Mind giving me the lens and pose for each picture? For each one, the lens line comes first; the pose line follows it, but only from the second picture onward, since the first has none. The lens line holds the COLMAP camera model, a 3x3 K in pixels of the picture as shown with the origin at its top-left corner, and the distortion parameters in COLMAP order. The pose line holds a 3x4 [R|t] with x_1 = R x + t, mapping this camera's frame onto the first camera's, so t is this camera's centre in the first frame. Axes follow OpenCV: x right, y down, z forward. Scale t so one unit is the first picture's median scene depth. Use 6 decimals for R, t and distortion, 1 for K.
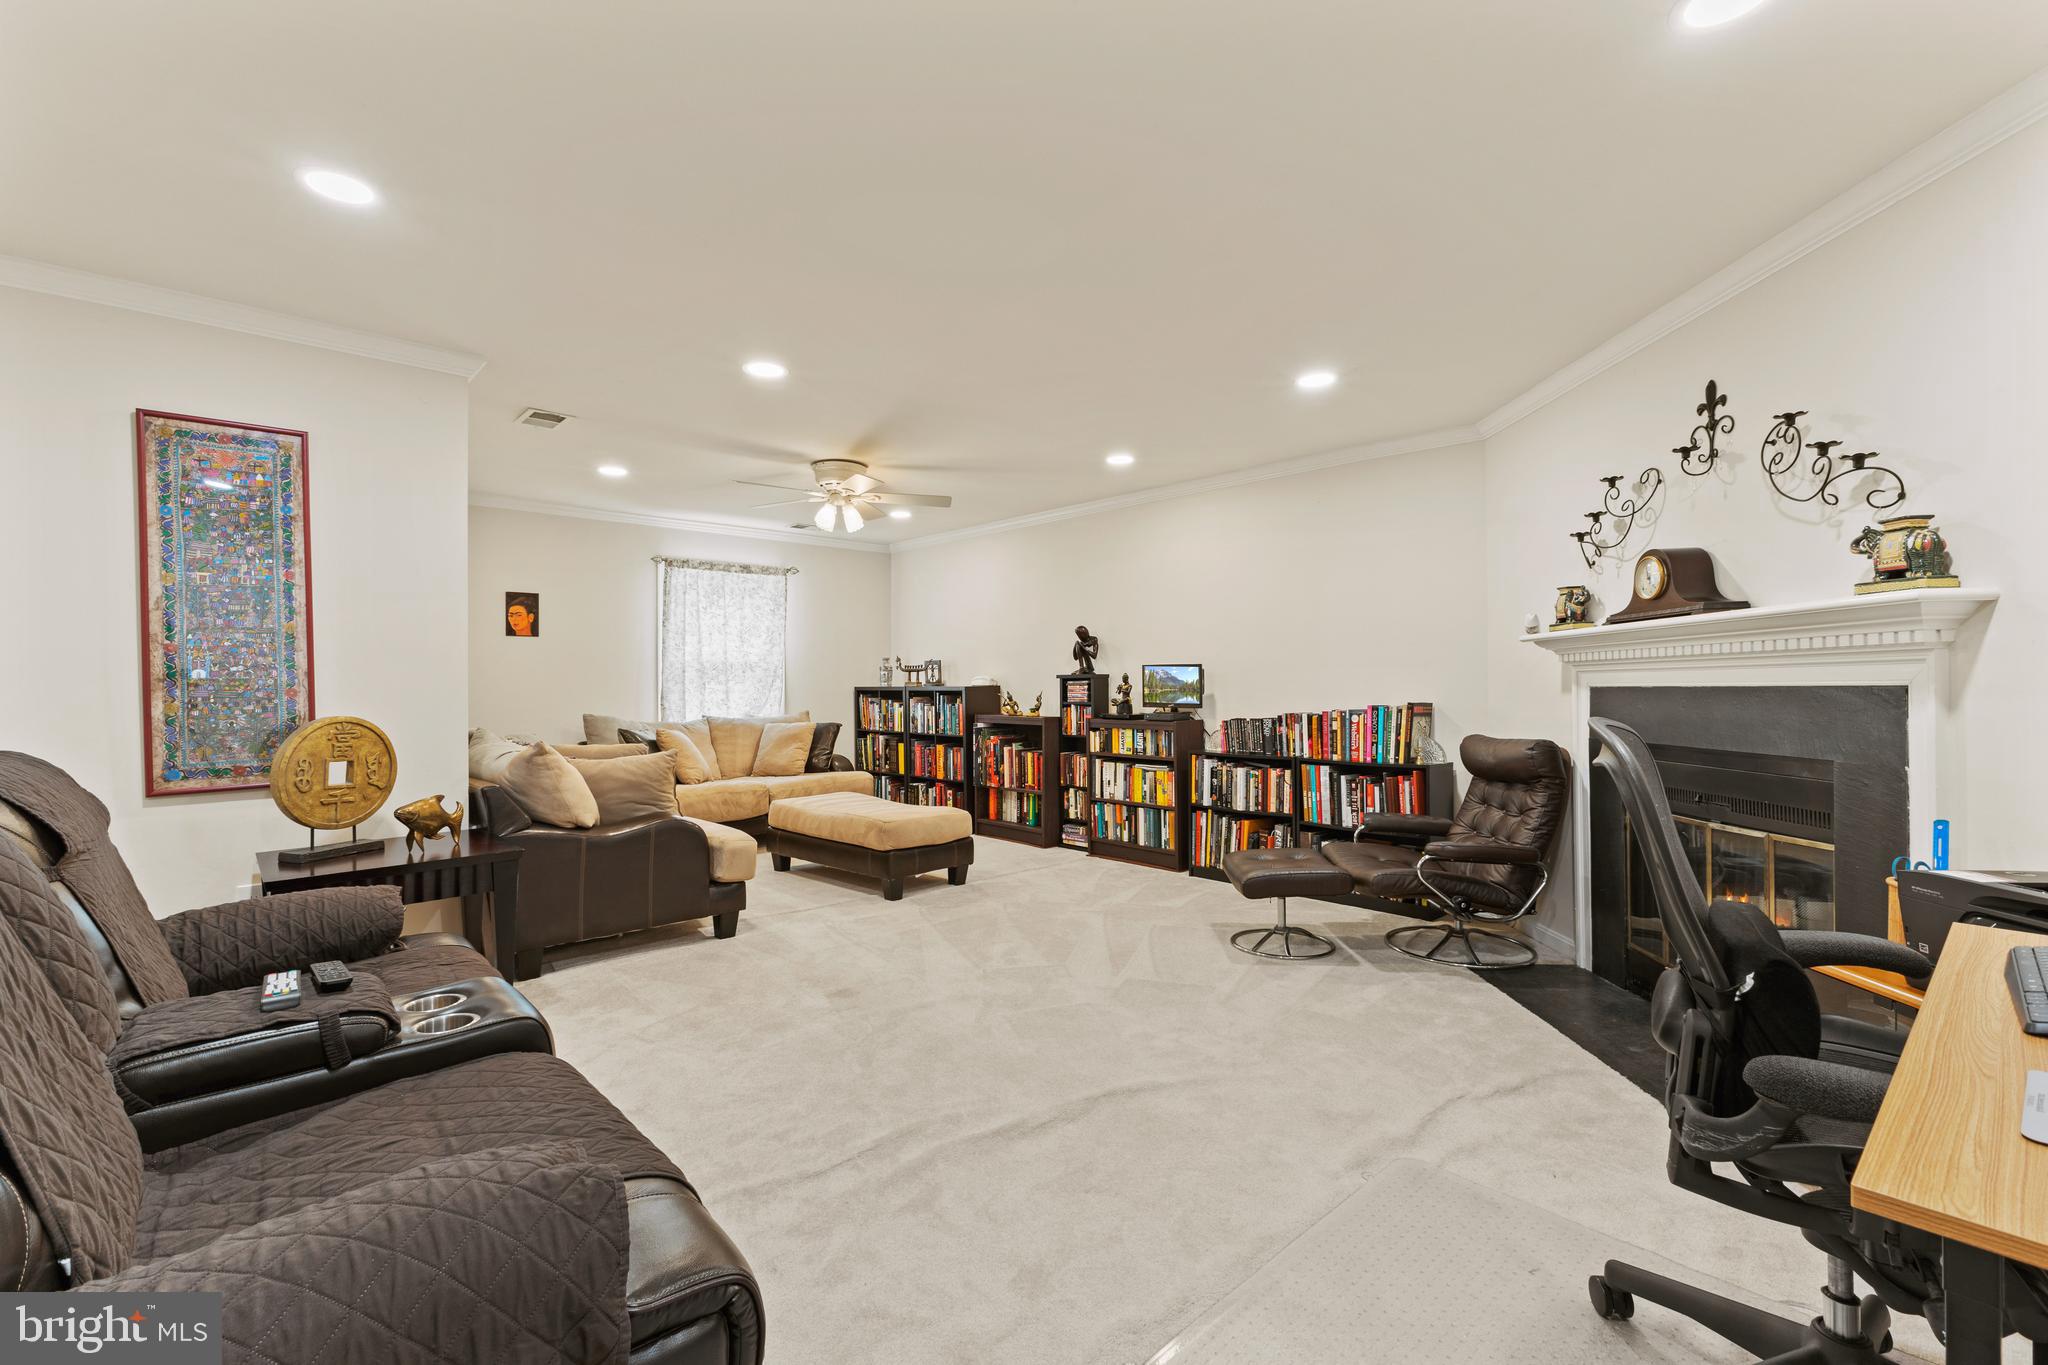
lens RADIAL K [[886.4, 0, 1022.8], [0, 886.4, 677.1], [0, 0, 1]] dist [0.013080, -0.003197]
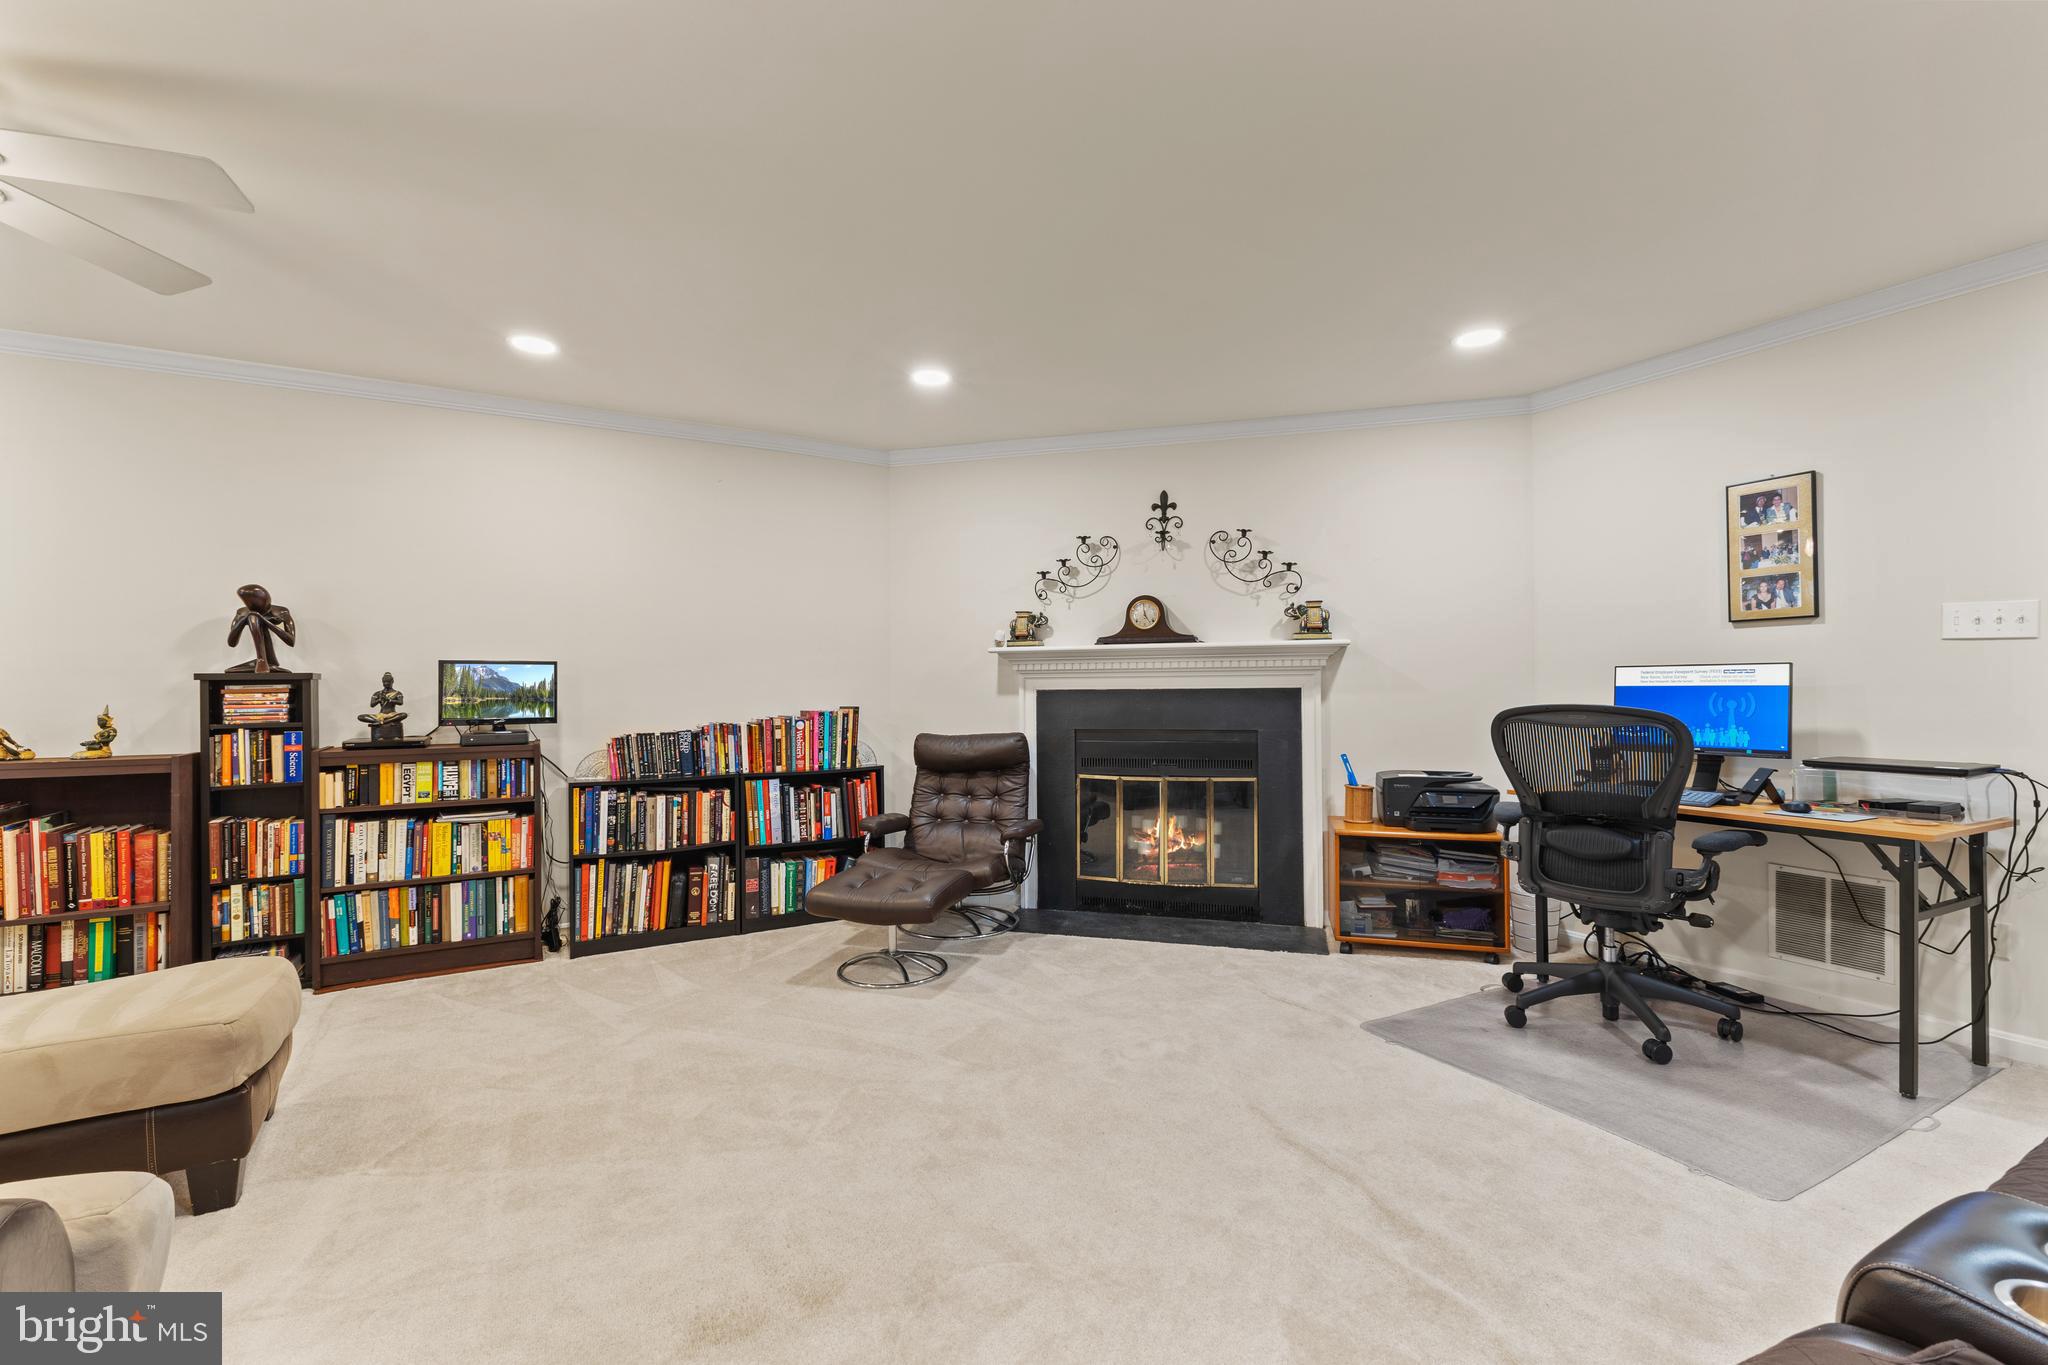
lens RADIAL K [[886.4, 0, 1022.7], [0, 886.4, 684.7], [0, 0, 1]] dist [0.013080, -0.003197]
pose [[0.234654, 0.001776, 0.972077, -0.453365], [-0.004806, 0.999988, -0.000667, 0.002744], [-0.972067, -0.004515, 0.234660, 0.513755]]
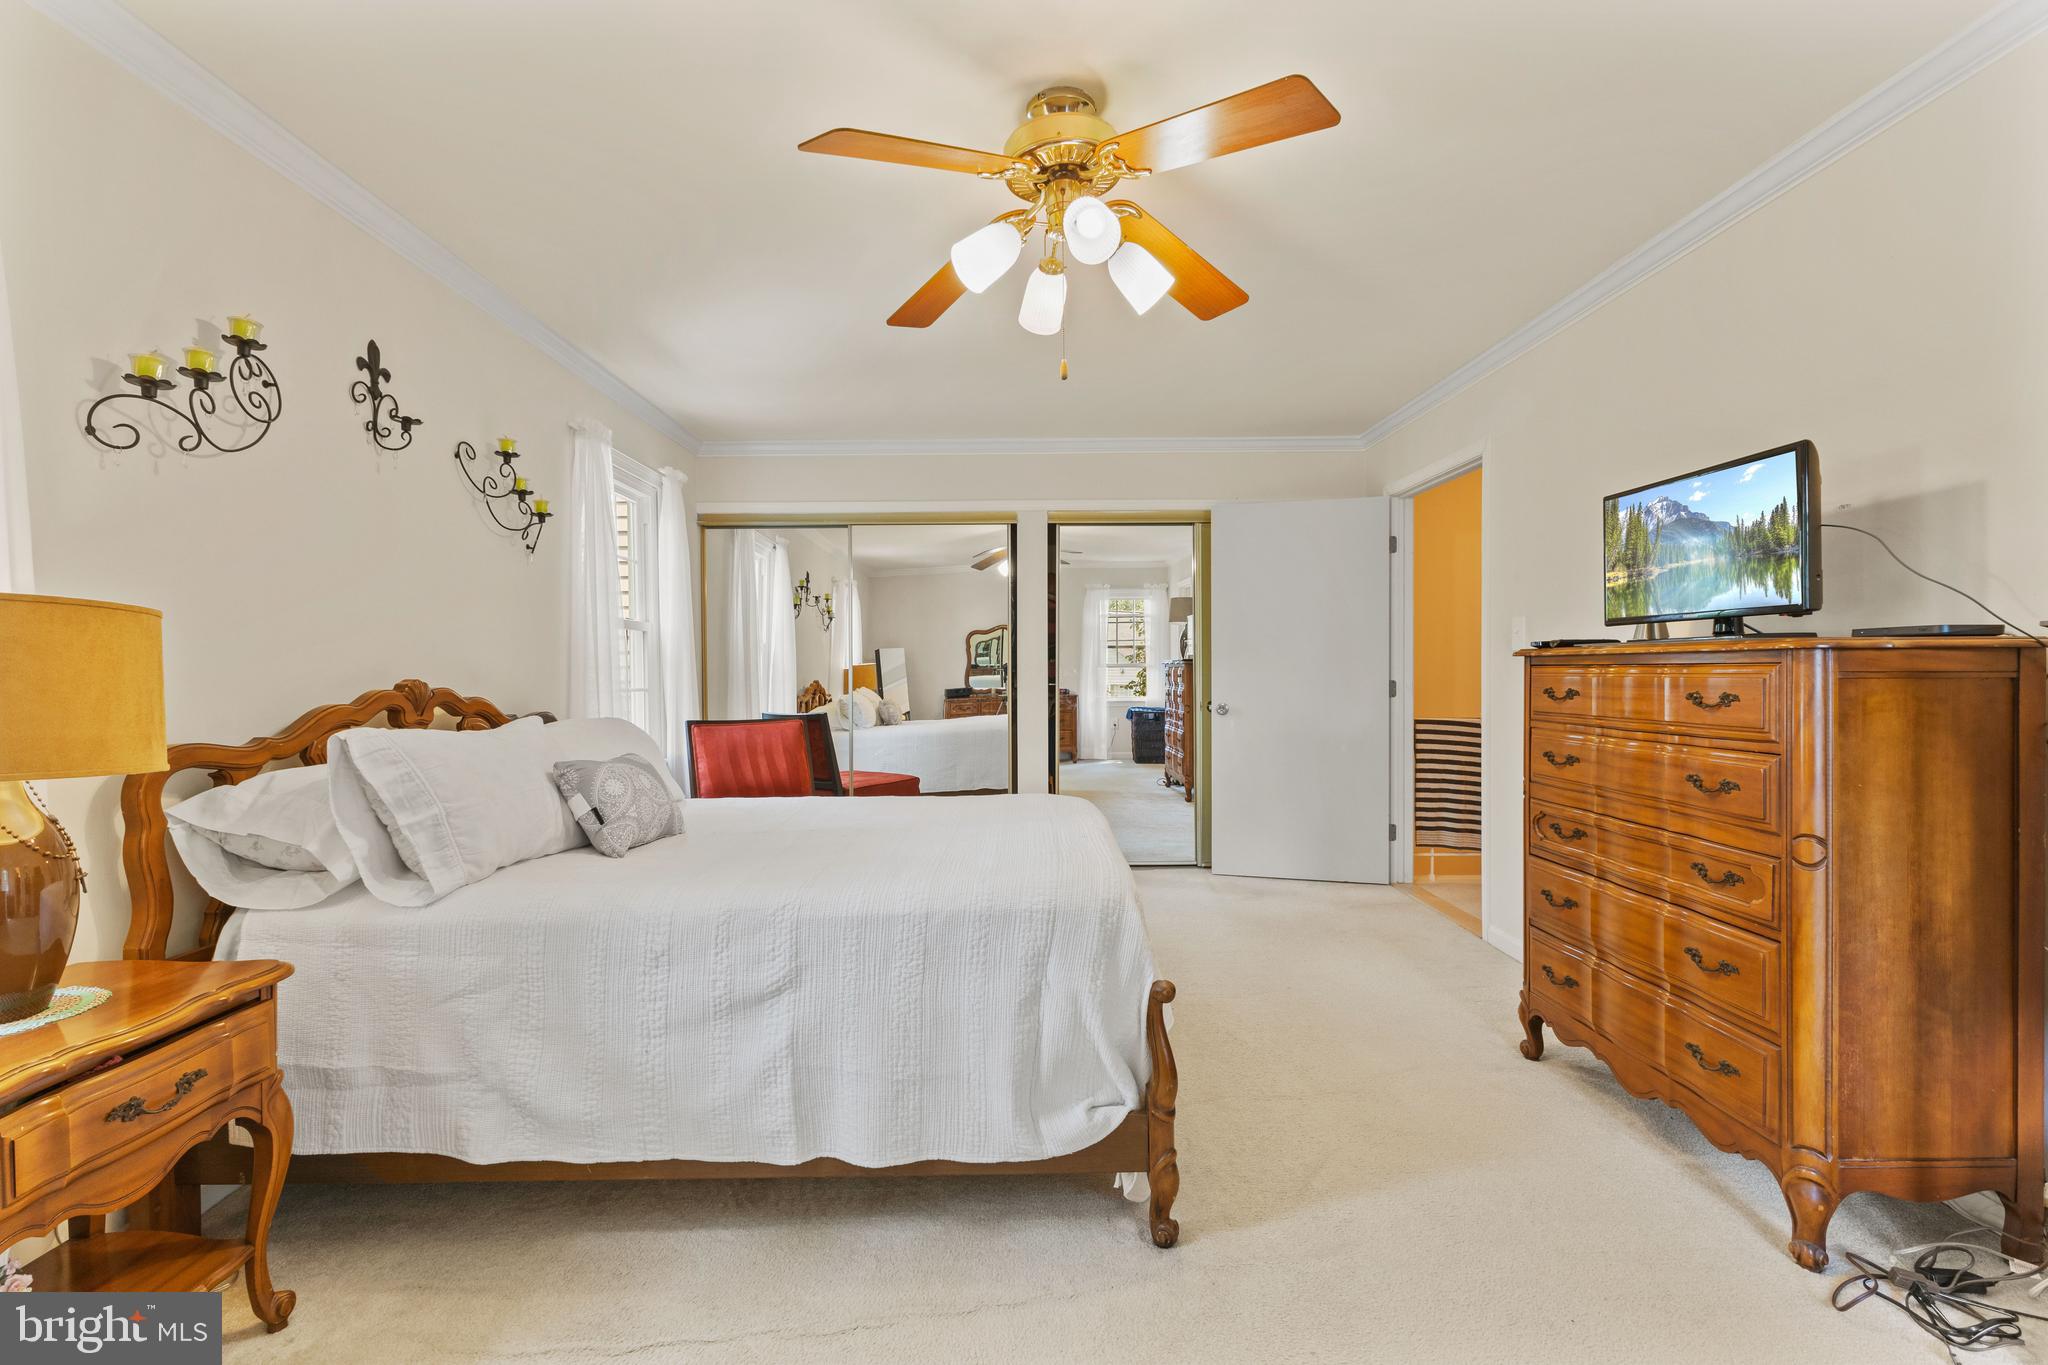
lens RADIAL K [[886.4, 0, 1020.1], [0, 886.4, 674.2], [0, 0, 1]] dist [0.013080, -0.003197]
pose [[0.703911, 0.001302, -0.710287, 0.246121], [0.000869, 0.999996, 0.002695, 0.052669], [0.710288, -0.002514, 0.703907, 0.758056]]
